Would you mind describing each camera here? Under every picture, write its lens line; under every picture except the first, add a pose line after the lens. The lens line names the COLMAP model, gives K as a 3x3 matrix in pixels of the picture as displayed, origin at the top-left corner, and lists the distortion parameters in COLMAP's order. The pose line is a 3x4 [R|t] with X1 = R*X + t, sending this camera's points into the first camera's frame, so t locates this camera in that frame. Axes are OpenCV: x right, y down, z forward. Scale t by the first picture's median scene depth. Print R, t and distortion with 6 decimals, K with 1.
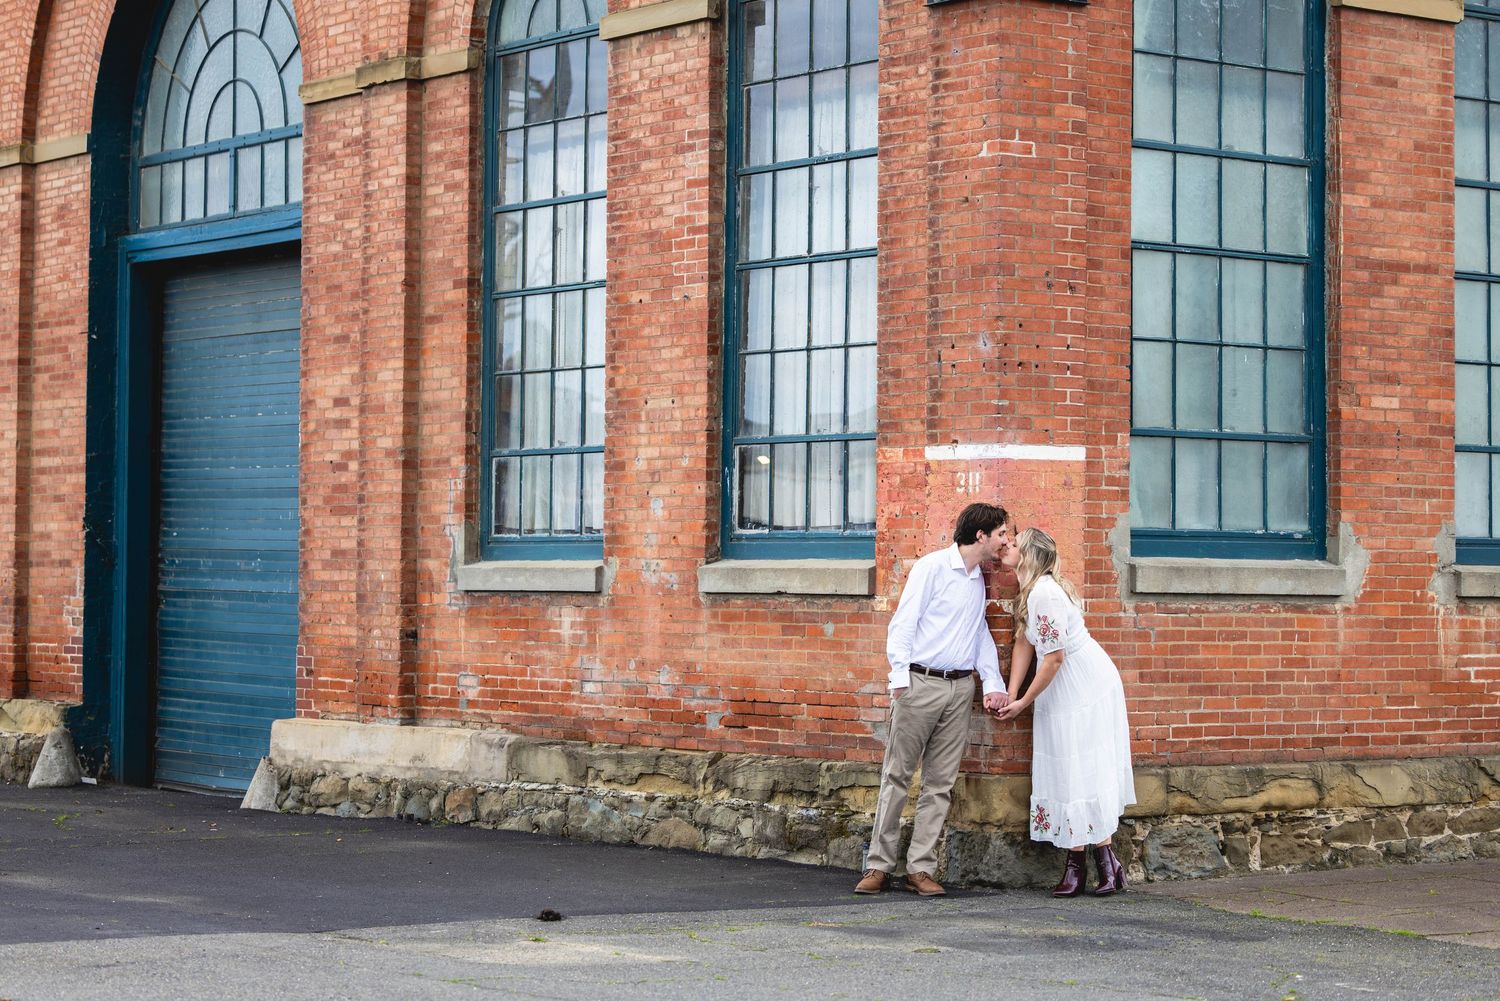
lens RADIAL K [[3161.8, 0, 745.2], [0, 3161.8, 476.6], [0, 0, 1]] dist [-0.014437, 0.000000]
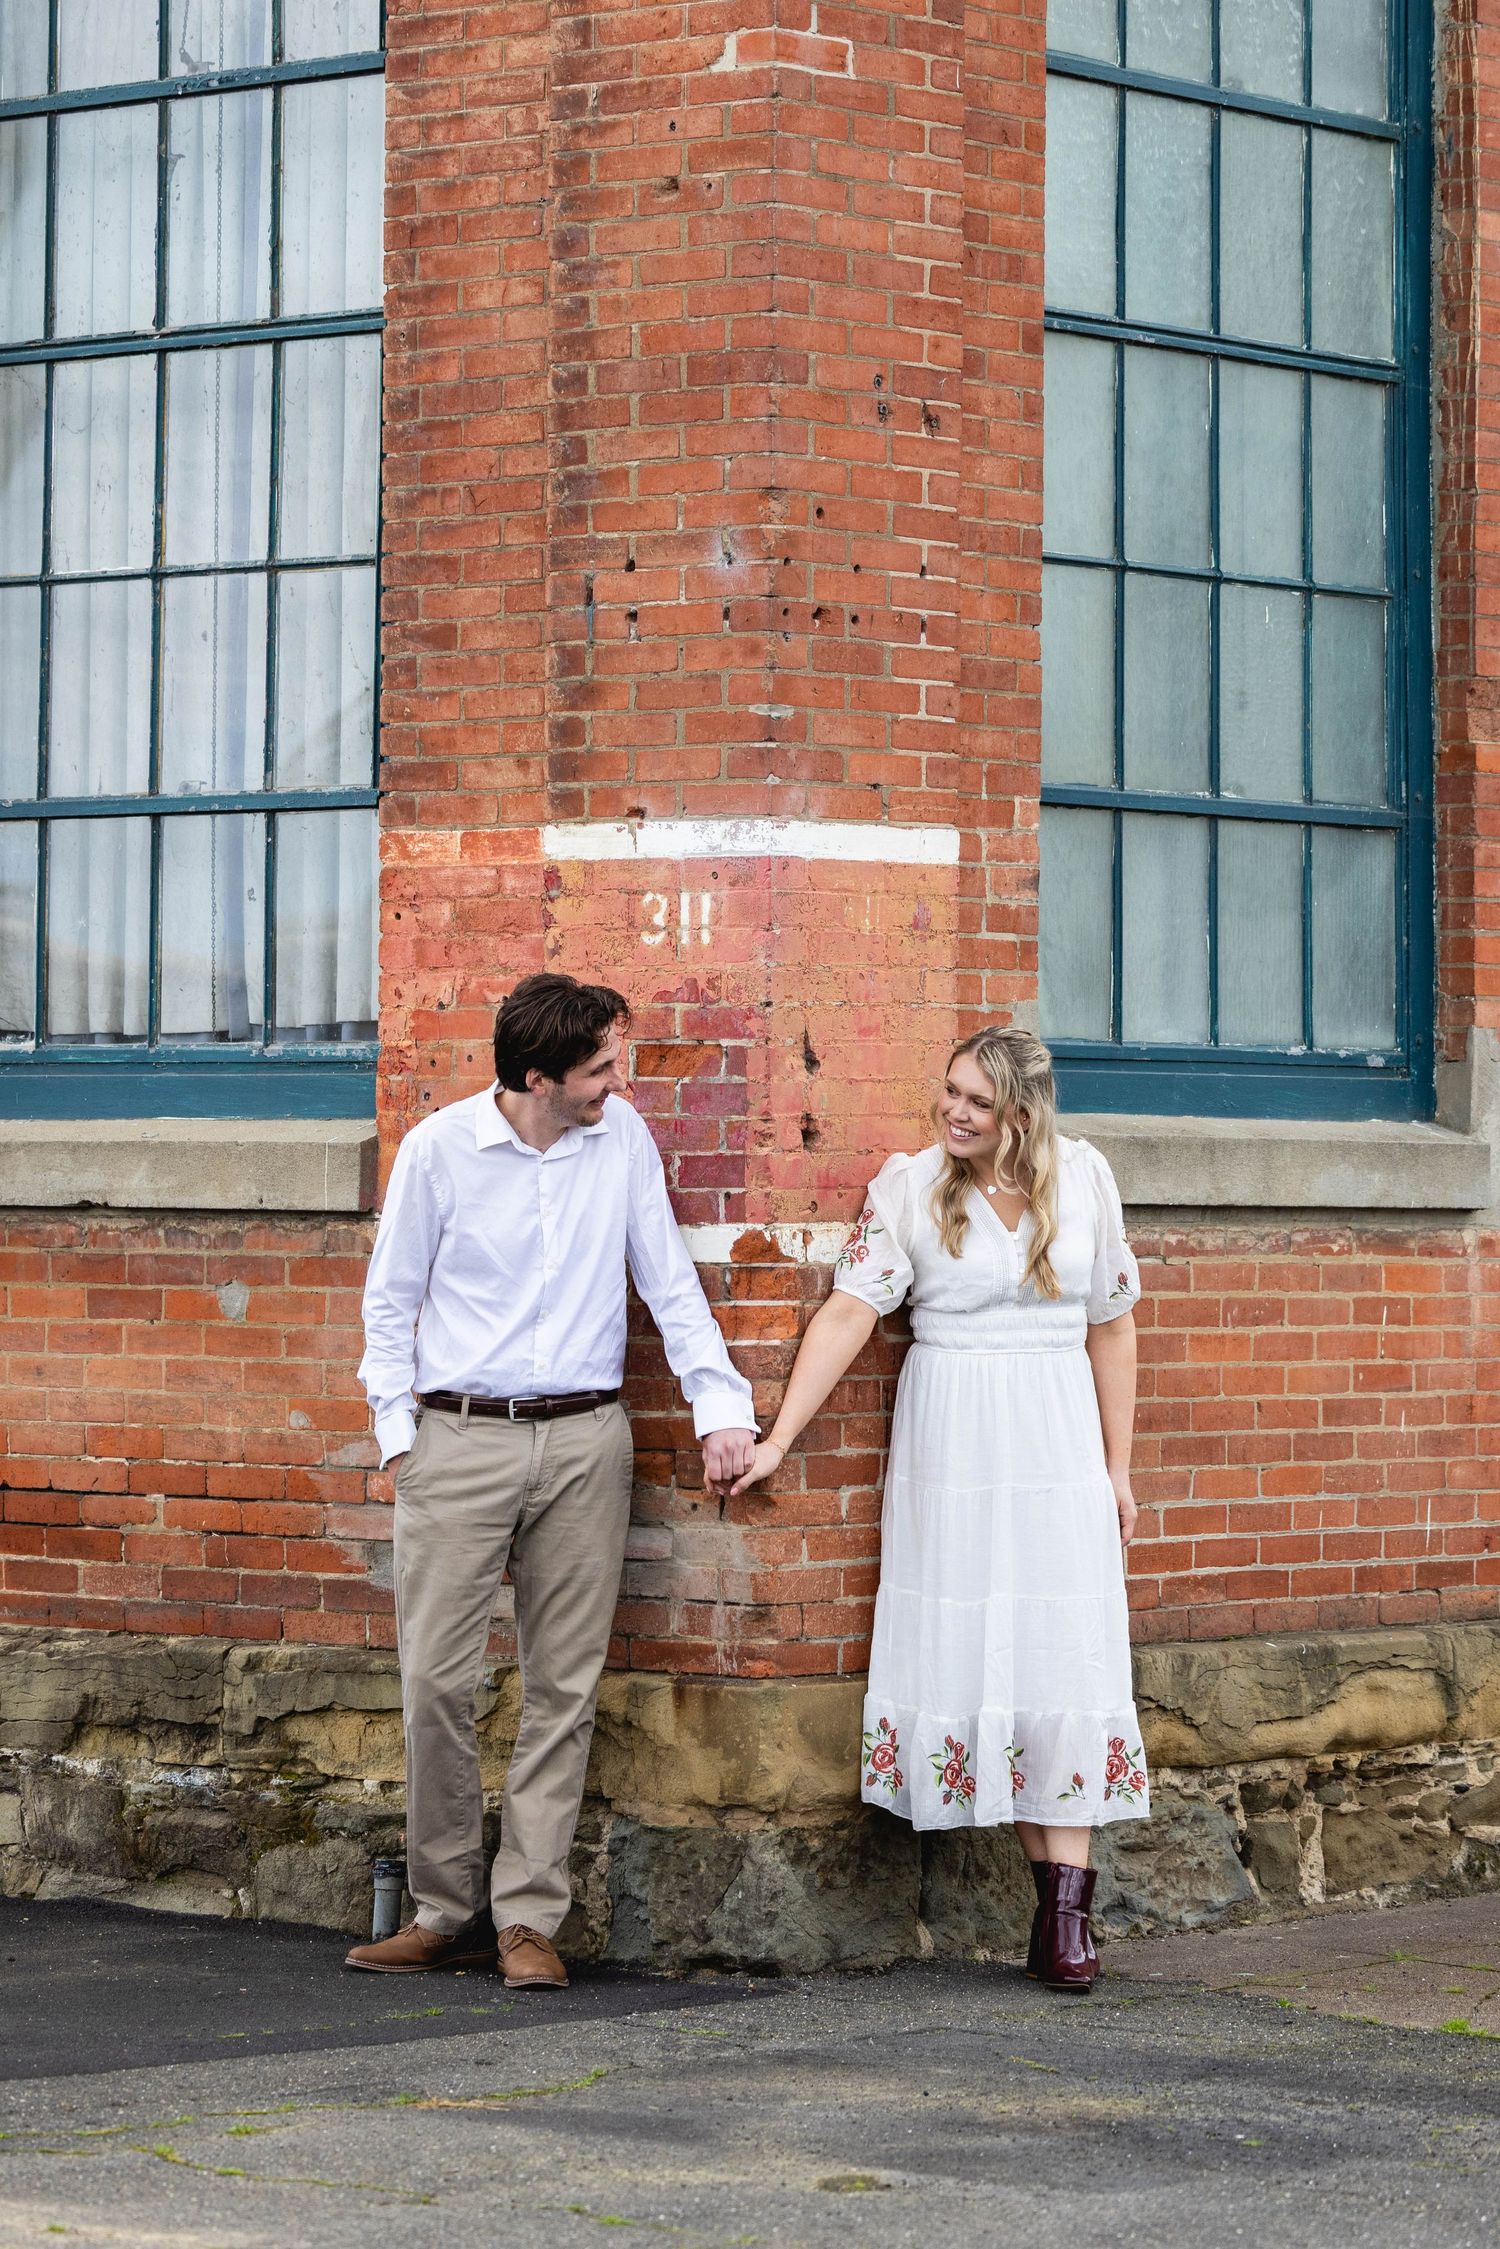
lens RADIAL K [[7021.2, 0, 764.4], [0, 7021.2, 929.7], [0, 0, 1]] dist [-0.008013, 0.000000]
pose [[0.975881, 0.006434, 0.218208, -0.098591], [-0.006302, 0.999979, -0.001300, 0.003906], [-0.218212, -0.000107, 0.975901, 0.153677]]
